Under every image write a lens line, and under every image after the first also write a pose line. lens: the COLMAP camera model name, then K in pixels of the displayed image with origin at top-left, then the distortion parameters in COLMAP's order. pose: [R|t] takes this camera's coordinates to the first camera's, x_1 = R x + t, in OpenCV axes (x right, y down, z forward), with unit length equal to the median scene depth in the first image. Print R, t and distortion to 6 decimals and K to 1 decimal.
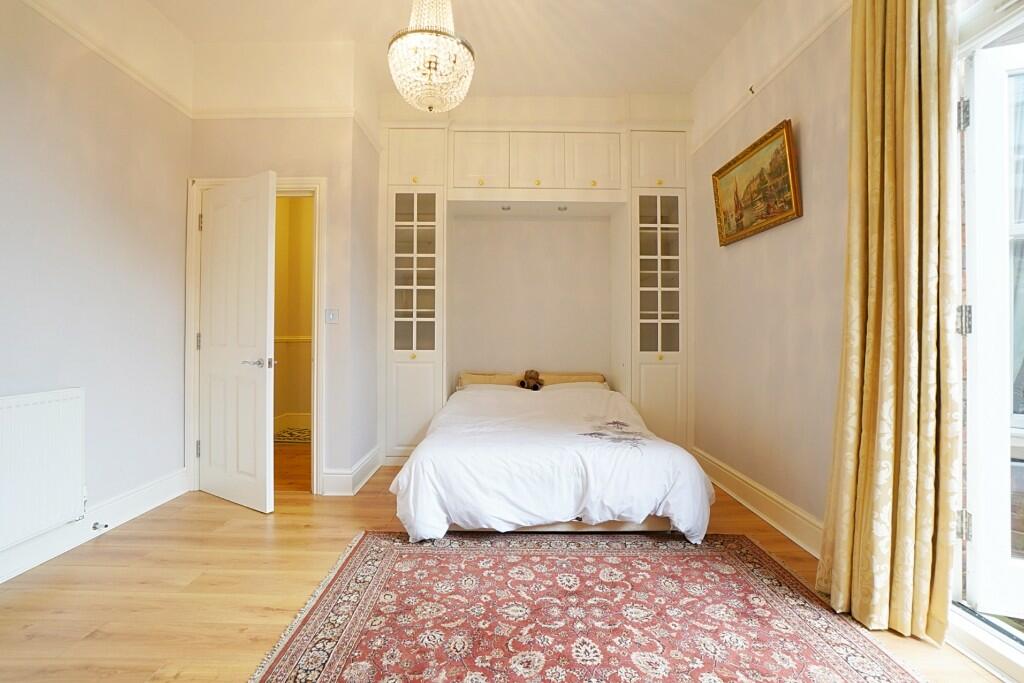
lens RADIAL K [[467.2, 0, 505.9], [0, 467.2, 331.3], [0, 0, 1]] dist [-0.063474, 0.025865]
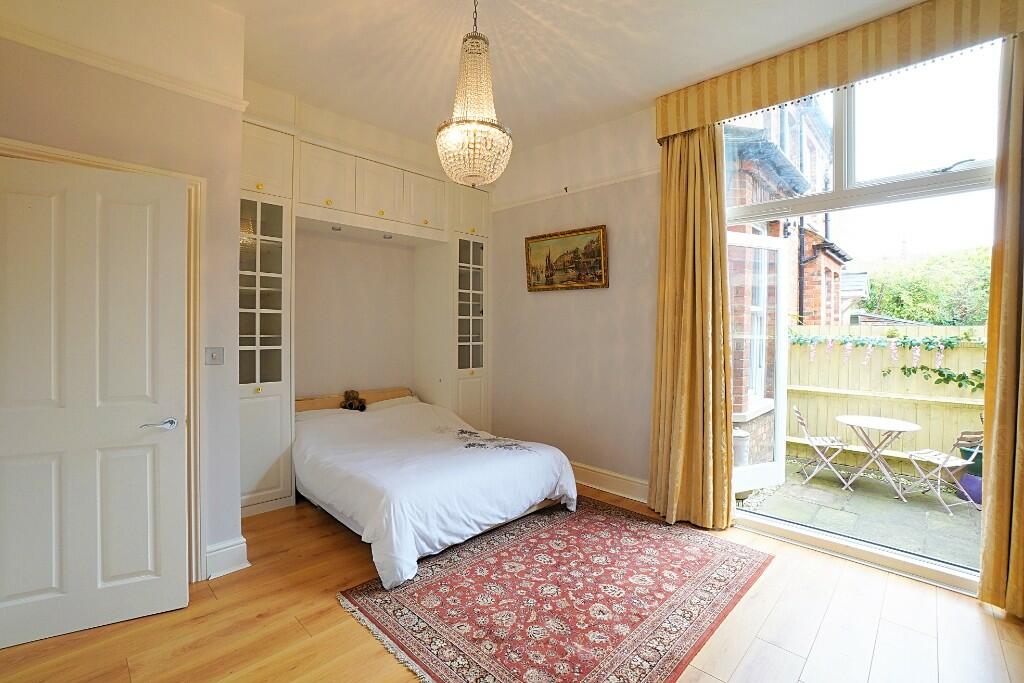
lens RADIAL K [[451.7, 0, 503.8], [0, 451.7, 332.2], [0, 0, 1]] dist [-0.063670, 0.022450]
pose [[0.706676, -0.005746, 0.707514, -0.704585], [-0.014070, 0.999655, 0.022172, -0.122948], [-0.707397, -0.025623, 0.706352, 0.139804]]
